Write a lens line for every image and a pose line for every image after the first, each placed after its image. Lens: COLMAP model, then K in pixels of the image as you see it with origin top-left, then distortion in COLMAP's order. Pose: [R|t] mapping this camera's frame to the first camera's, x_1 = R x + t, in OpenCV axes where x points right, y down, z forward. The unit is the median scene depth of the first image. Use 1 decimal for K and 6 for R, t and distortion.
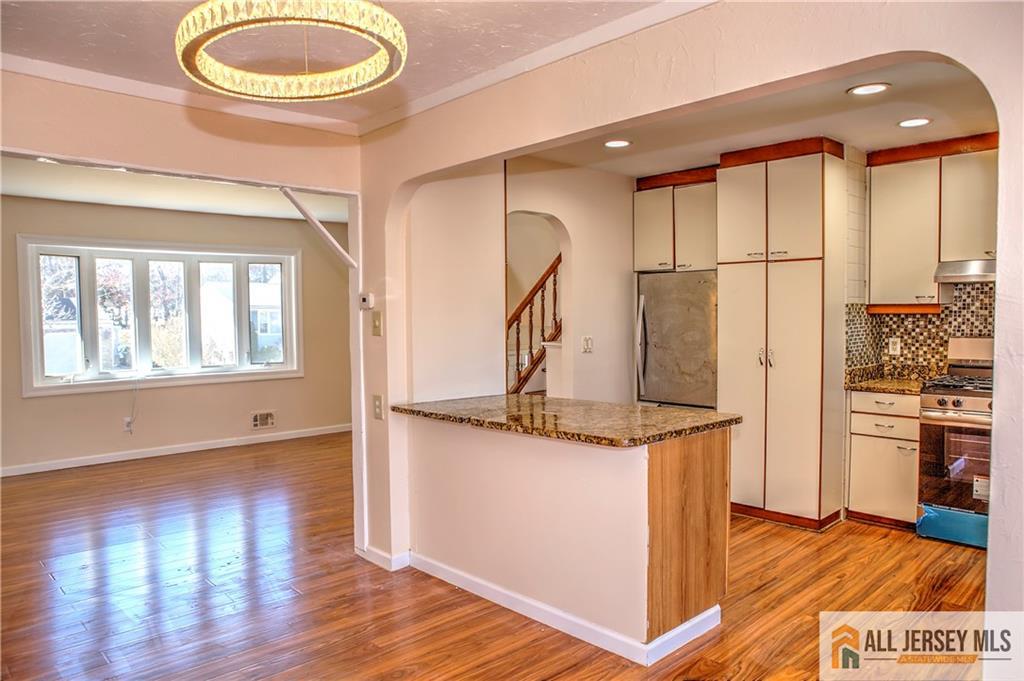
lens RADIAL K [[700.2, 0, 538.1], [0, 700.2, 339.2], [0, 0, 1]] dist [-0.084551, 0.013330]
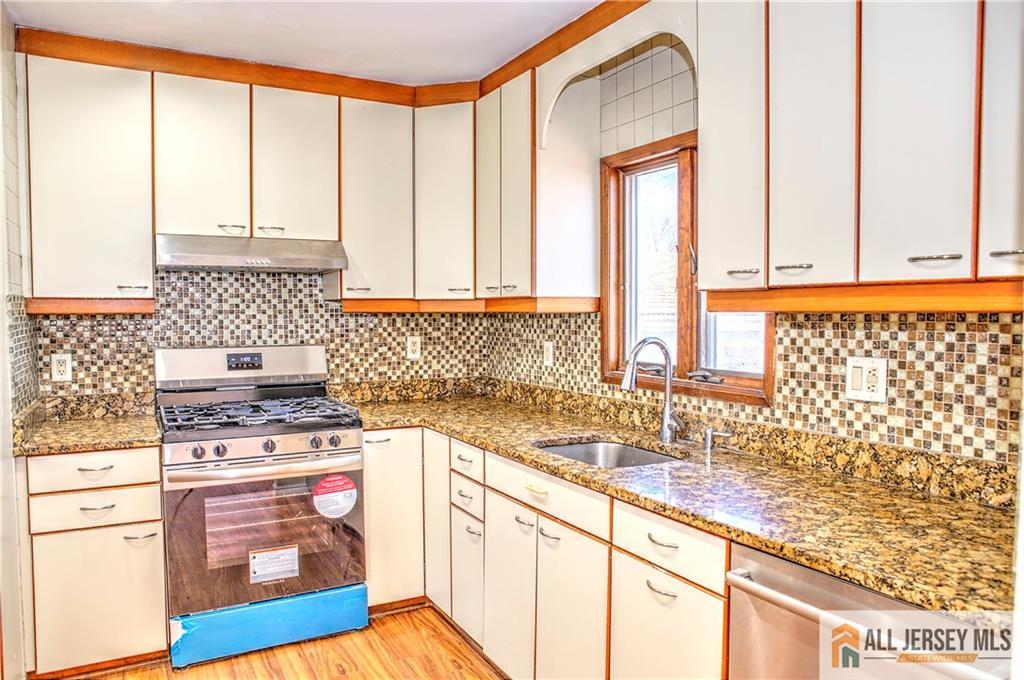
lens RADIAL K [[700.7, 0, 515.3], [0, 700.7, 336.2], [0, 0, 1]] dist [-0.060369, 0.009457]
pose [[0.257456, -0.031020, 0.965792, 0.037635], [0.029568, 0.999269, 0.024213, -0.021020], [-0.965837, 0.022323, 0.258185, 0.466289]]
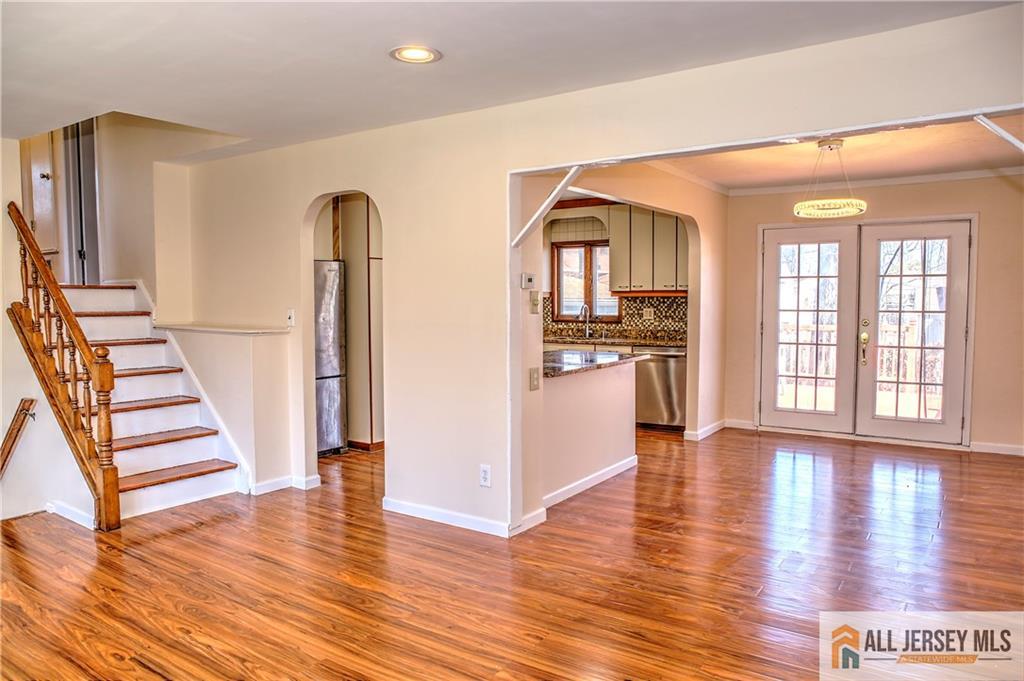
lens RADIAL K [[700.2, 0, 511.4], [0, 700.2, 334.1], [0, 0, 1]] dist [-0.084551, 0.013330]
pose [[-0.190026, -0.050679, 0.980470, -1.075924], [0.037288, 0.997574, 0.058790, -0.040161], [-0.981071, 0.047732, -0.187675, 1.003633]]
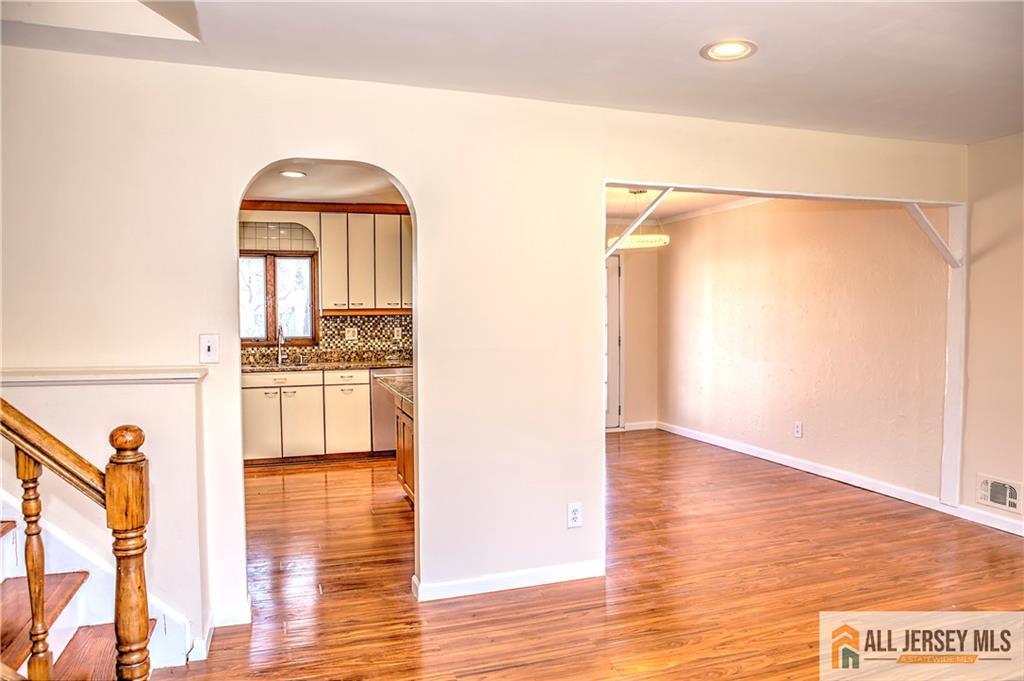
lens RADIAL K [[700.2, 0, 504.0], [0, 700.2, 346.5], [0, 0, 1]] dist [-0.084551, 0.013330]
pose [[-0.898200, -0.013997, 0.439363, -0.483995], [0.022263, 0.996762, 0.077266, -0.062004], [-0.439022, 0.079182, -0.894980, 1.597037]]
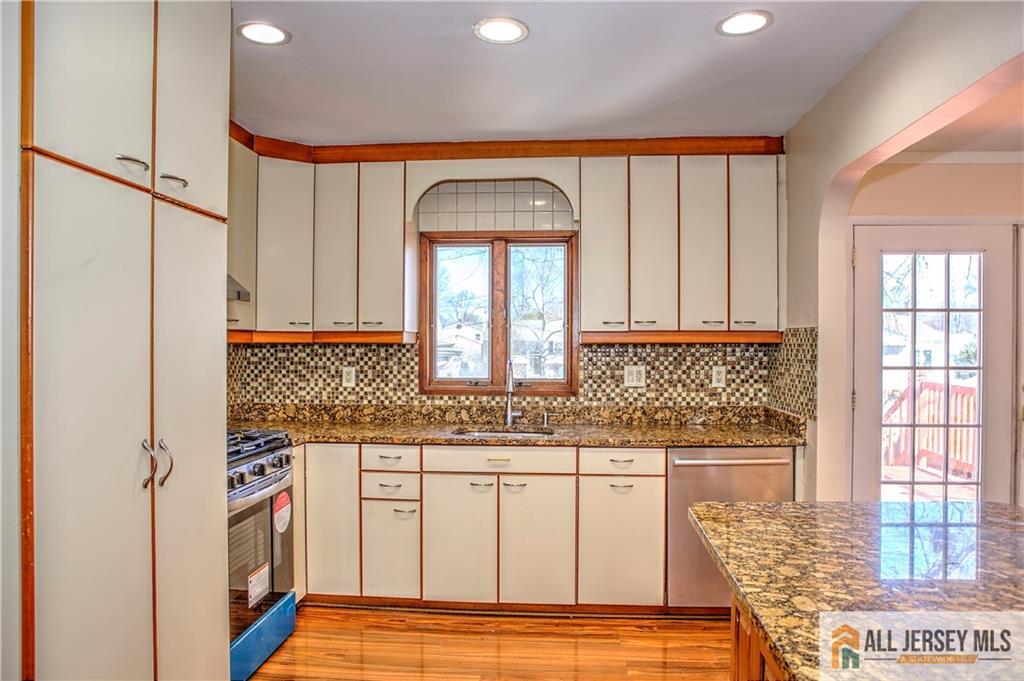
lens RADIAL K [[700.2, 0, 514.8], [0, 700.2, 337.6], [0, 0, 1]] dist [-0.084551, 0.013330]
pose [[-0.655129, 0.008595, 0.755468, -0.062617], [0.023251, 0.999691, 0.008789, -0.037249], [-0.755159, 0.023323, -0.655126, 1.044871]]
